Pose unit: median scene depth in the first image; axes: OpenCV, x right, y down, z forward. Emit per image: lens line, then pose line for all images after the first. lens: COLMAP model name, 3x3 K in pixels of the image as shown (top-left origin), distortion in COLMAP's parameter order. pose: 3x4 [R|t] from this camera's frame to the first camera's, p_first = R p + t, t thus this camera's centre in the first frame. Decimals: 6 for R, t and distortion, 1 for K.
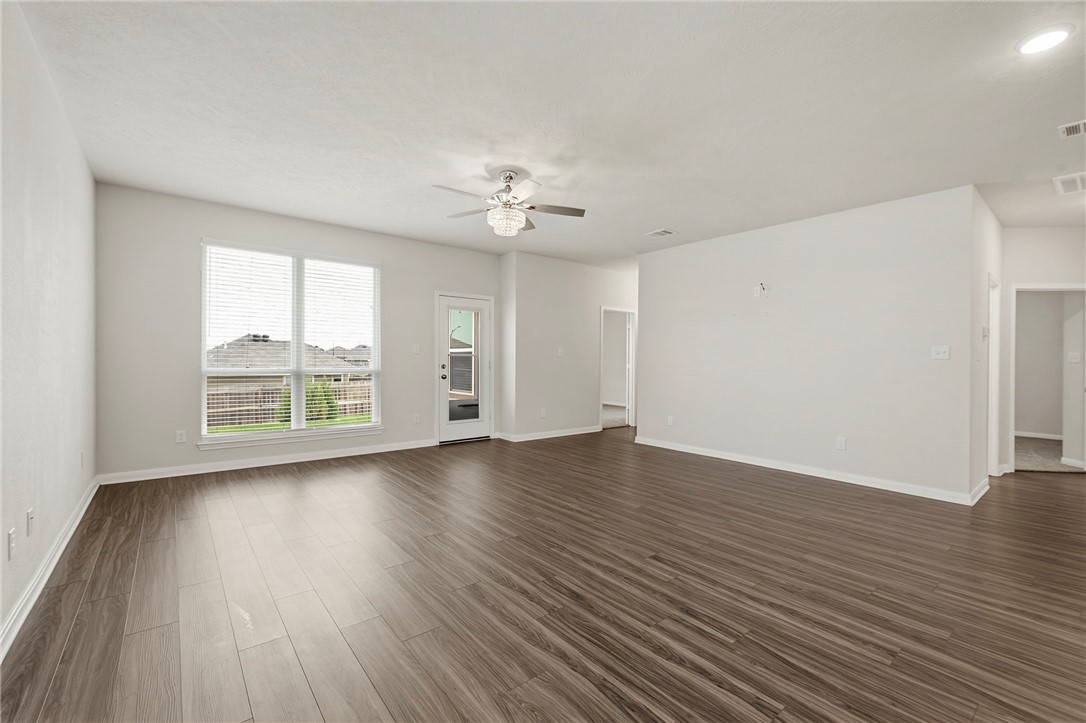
lens RADIAL K [[461.0, 0, 560.5], [0, 461.0, 357.6], [0, 0, 1]] dist [0.000637, 0.000132]
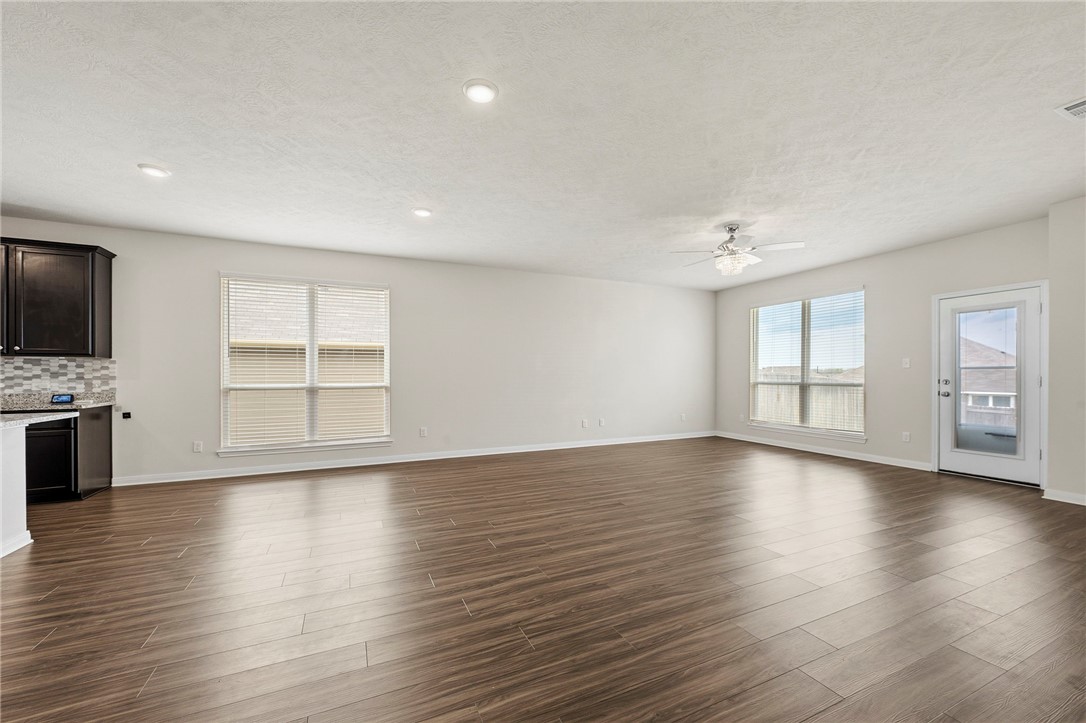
lens RADIAL K [[428.0, 0, 546.4], [0, 428.0, 374.0], [0, 0, 1]] dist [-0.000414, -0.000049]
pose [[-0.268759, -0.013099, -0.963118, 1.407610], [0.004175, 0.999882, -0.014764, 0.027430], [0.963198, -0.007989, -0.268673, 1.002360]]
